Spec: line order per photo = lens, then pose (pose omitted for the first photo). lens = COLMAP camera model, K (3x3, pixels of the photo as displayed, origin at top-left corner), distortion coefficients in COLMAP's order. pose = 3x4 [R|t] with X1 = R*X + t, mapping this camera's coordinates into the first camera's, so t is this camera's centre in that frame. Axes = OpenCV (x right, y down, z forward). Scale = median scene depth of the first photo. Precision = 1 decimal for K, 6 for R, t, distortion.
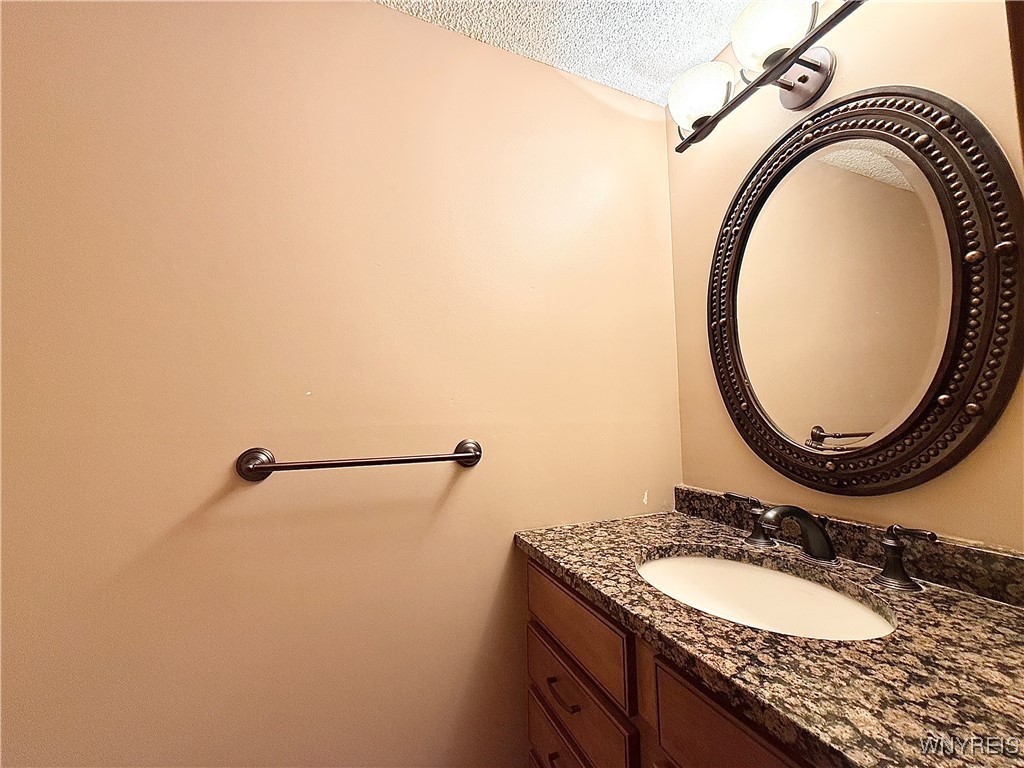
lens RADIAL K [[408.9, 0, 518.0], [0, 408.9, 384.9], [0, 0, 1]] dist [-0.001396, 0.000568]
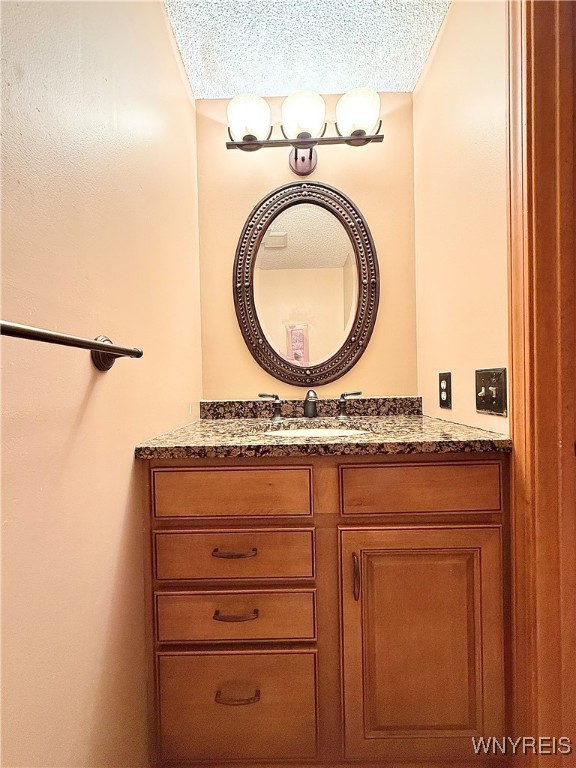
lens RADIAL K [[306.7, 0, 290.7], [0, 306.7, 385.6], [0, 0, 1]] dist [-0.001396, 0.000568]
pose [[0.390061, -0.001904, 0.920787, -0.507640], [-0.053770, 0.998244, 0.024842, 0.191407], [-0.919218, -0.059200, 0.389273, 0.423778]]
